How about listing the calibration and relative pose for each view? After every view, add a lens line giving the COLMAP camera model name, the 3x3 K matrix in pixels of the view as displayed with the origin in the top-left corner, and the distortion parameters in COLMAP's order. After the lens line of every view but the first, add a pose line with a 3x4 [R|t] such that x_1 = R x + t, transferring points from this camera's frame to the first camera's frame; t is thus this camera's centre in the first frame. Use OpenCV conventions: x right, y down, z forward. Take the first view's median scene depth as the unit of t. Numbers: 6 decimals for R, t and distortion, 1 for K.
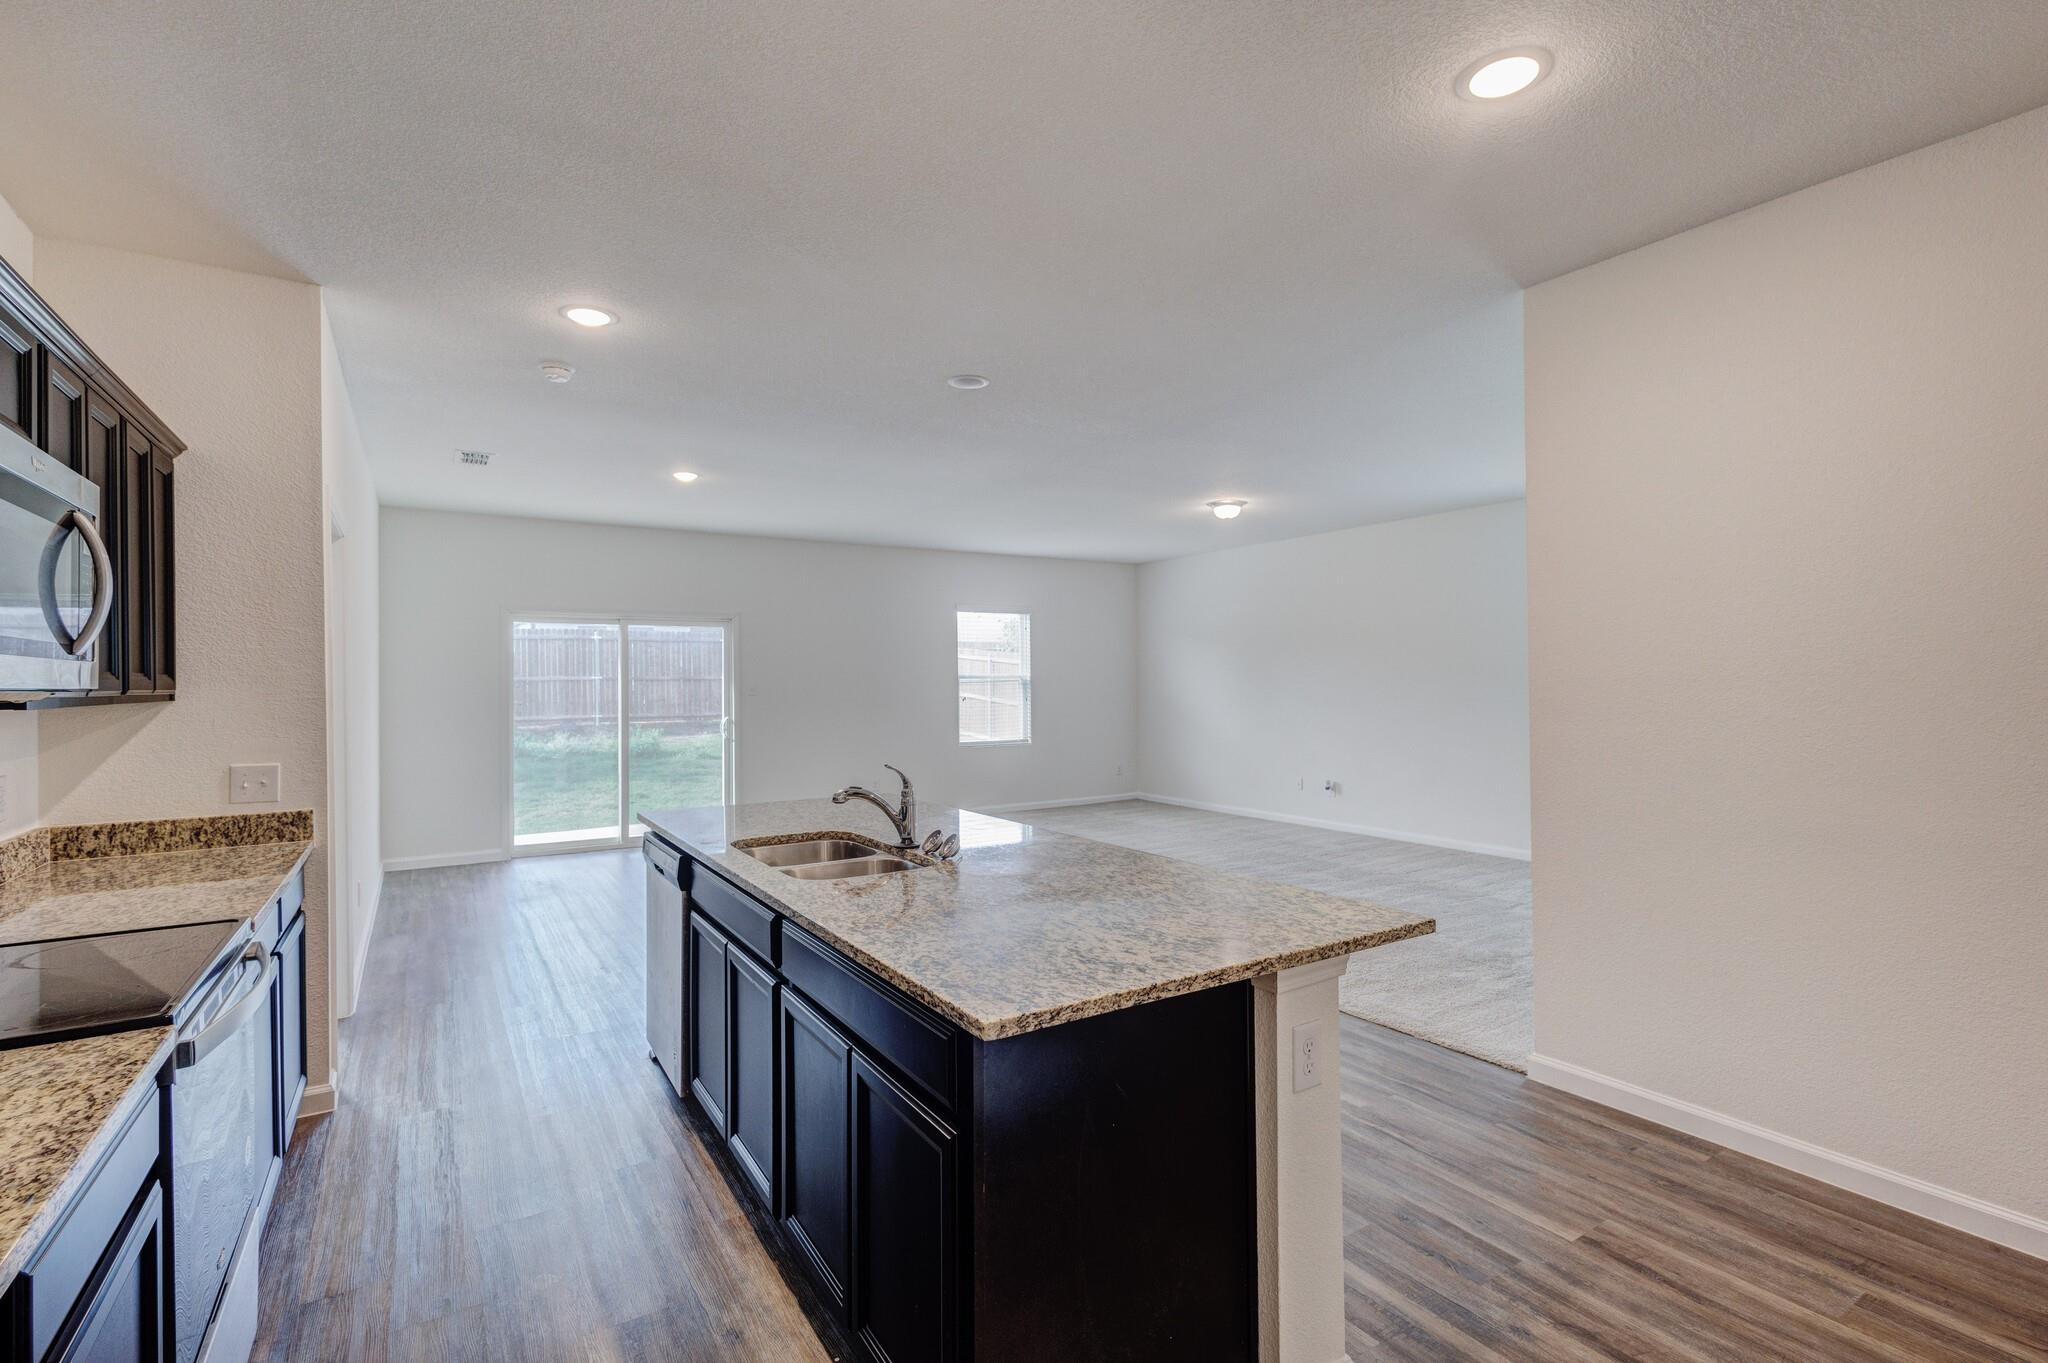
lens RADIAL K [[940.7, 0, 1019.4], [0, 940.7, 677.3], [0, 0, 1]] dist [0.004451, -0.000179]
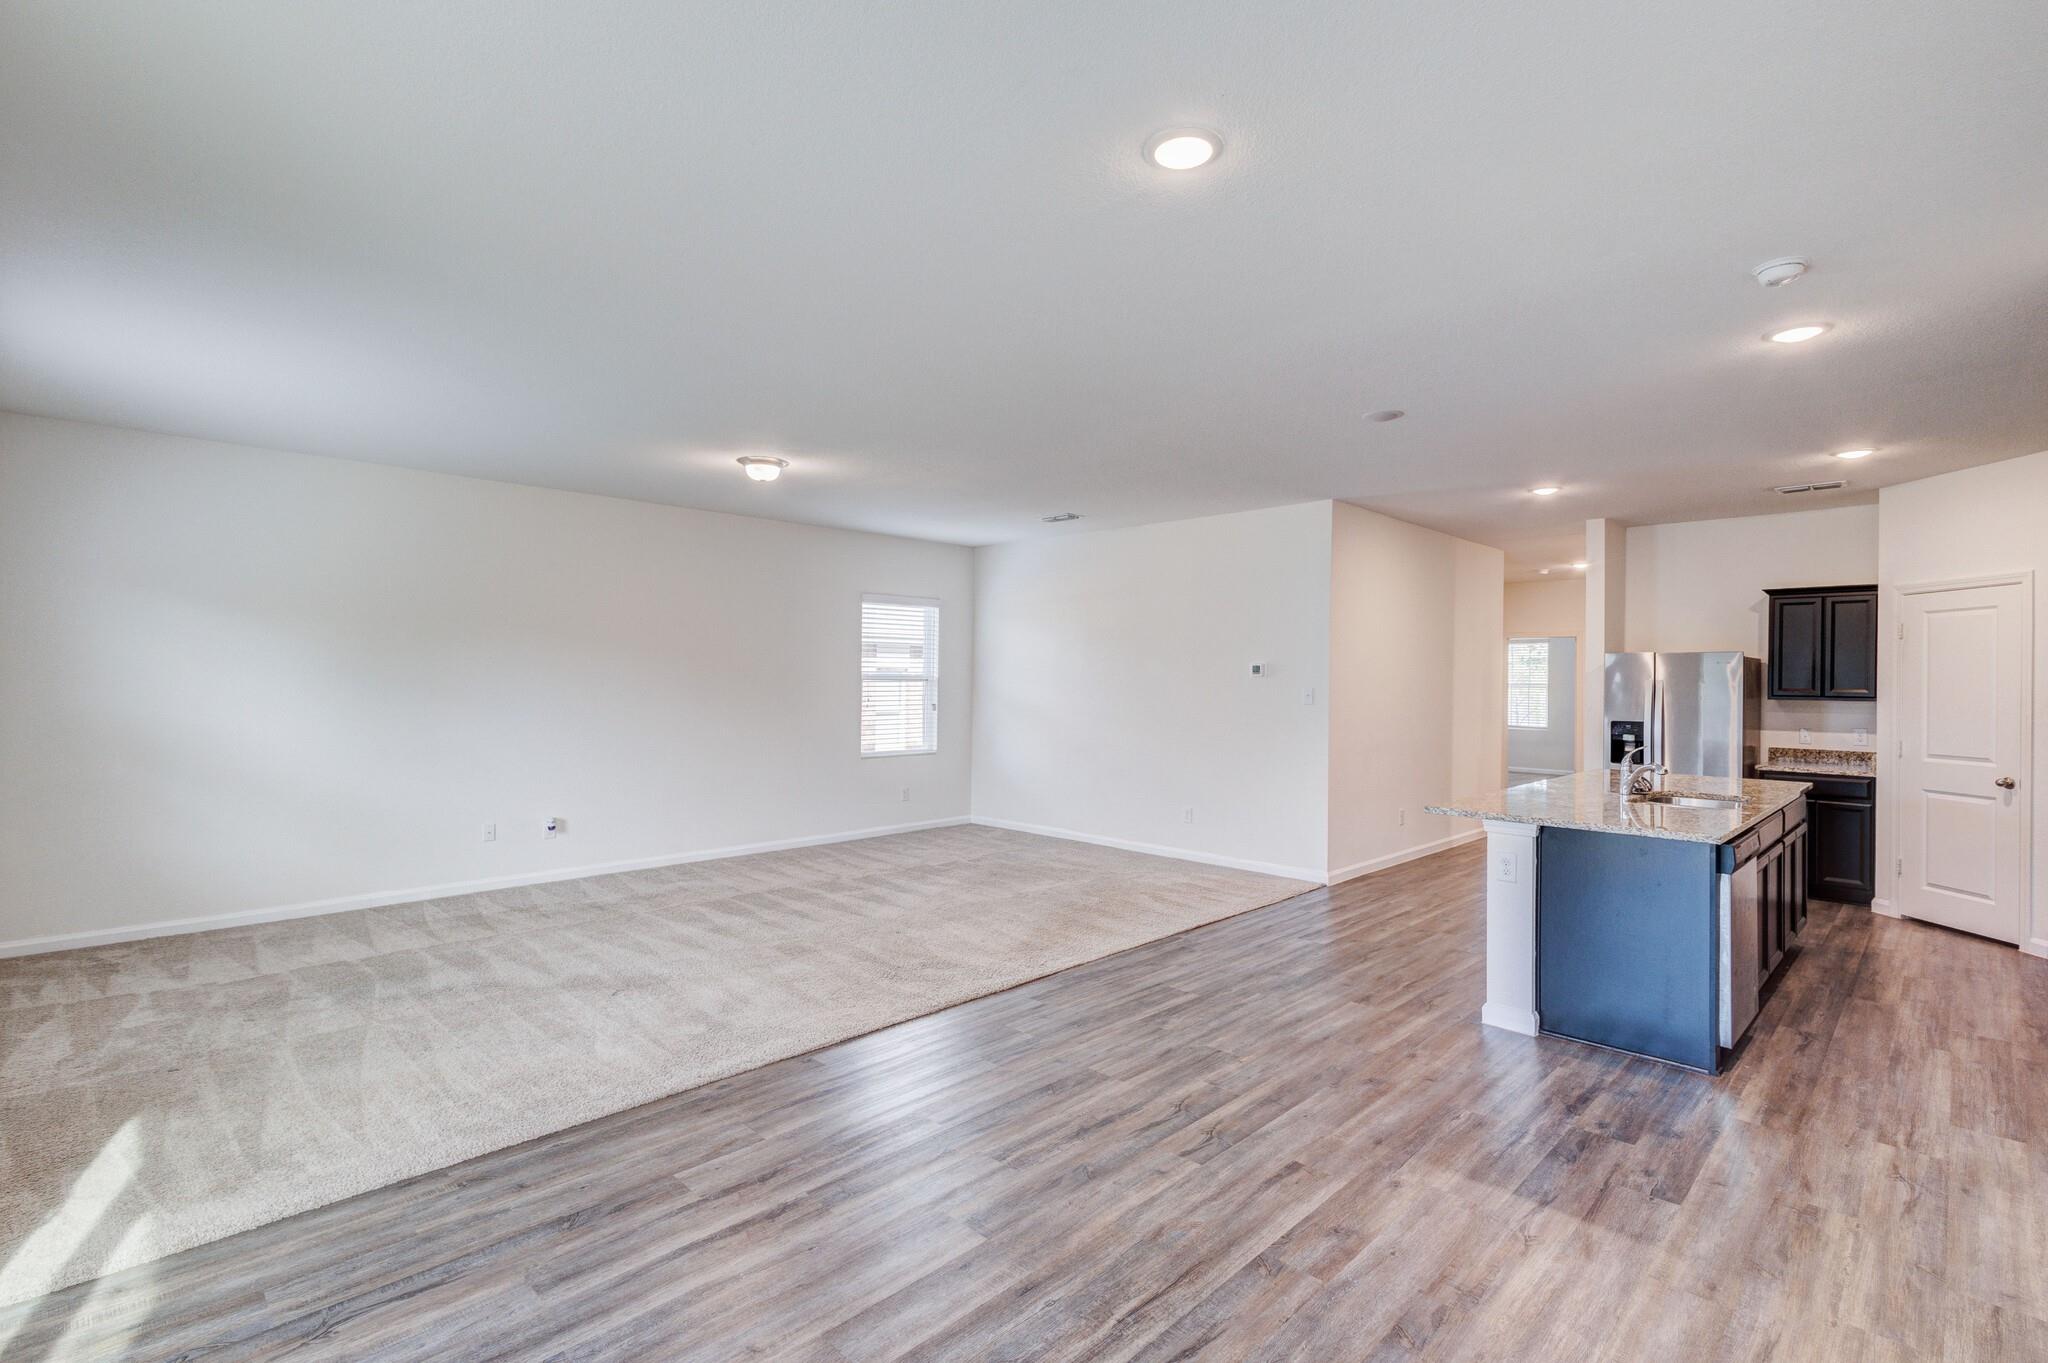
lens RADIAL K [[940.7, 0, 1019.4], [0, 940.7, 677.3], [0, 0, 1]] dist [0.004451, -0.000179]
pose [[-0.219332, 0.008277, 0.975615, -0.562092], [-0.010517, 0.999886, -0.010848, 0.001335], [-0.975594, -0.012640, -0.219220, 0.910884]]
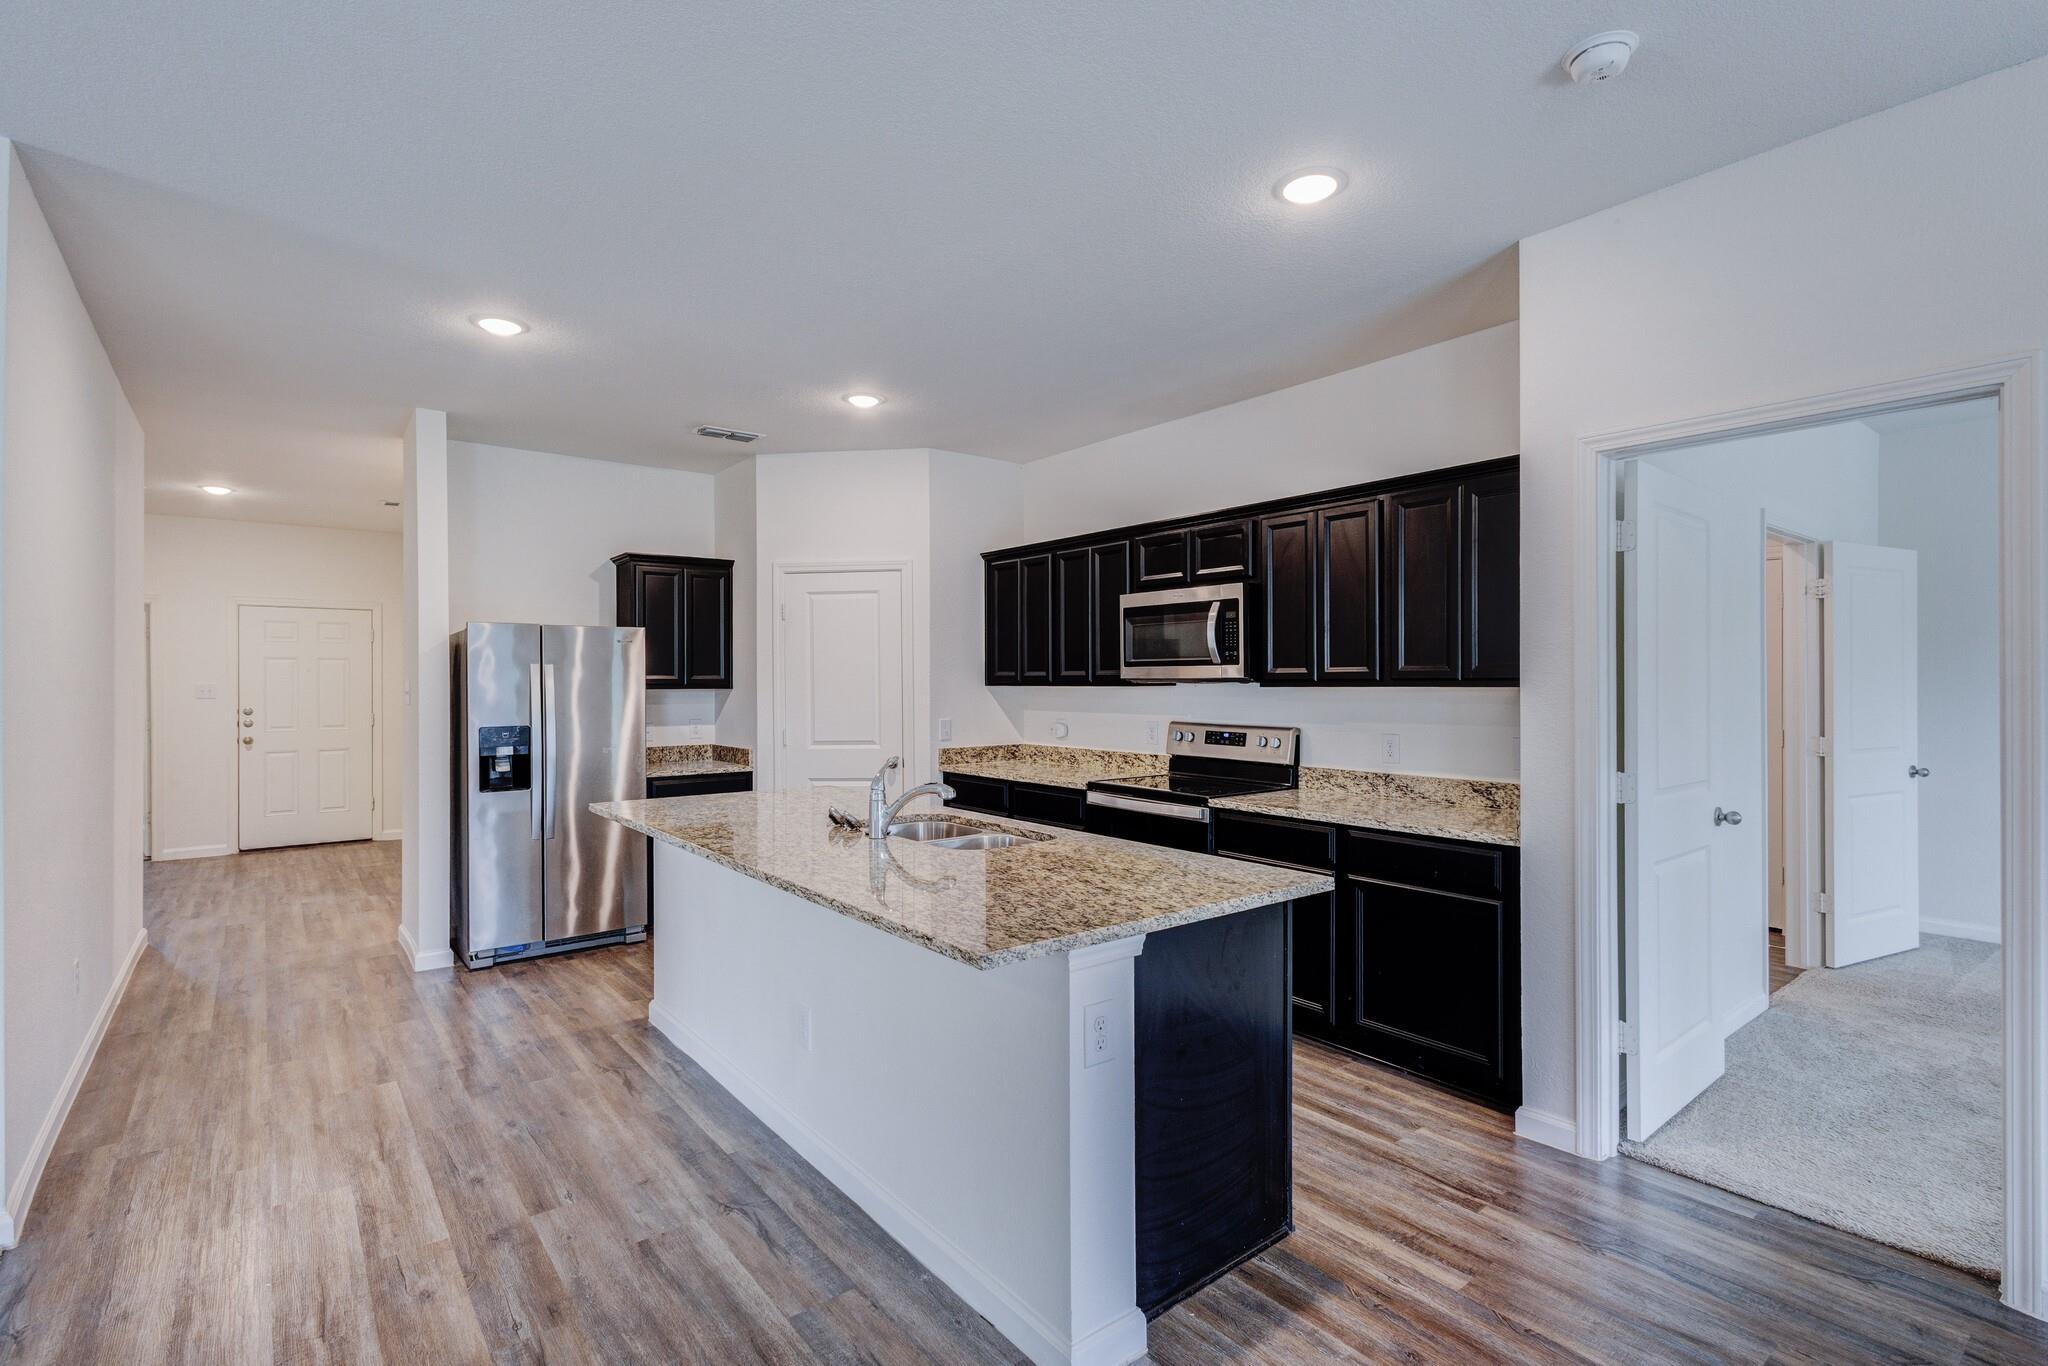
lens RADIAL K [[953.6, 0, 1024.0], [0, 953.6, 683.0], [0, 0, 1]] dist [0.001627, -0.000769]
pose [[-0.994304, 0.014659, -0.105572, -0.064537], [0.014682, 0.999892, 0.000555, 0.004298], [0.105569, -0.000998, -0.994411, 0.780587]]
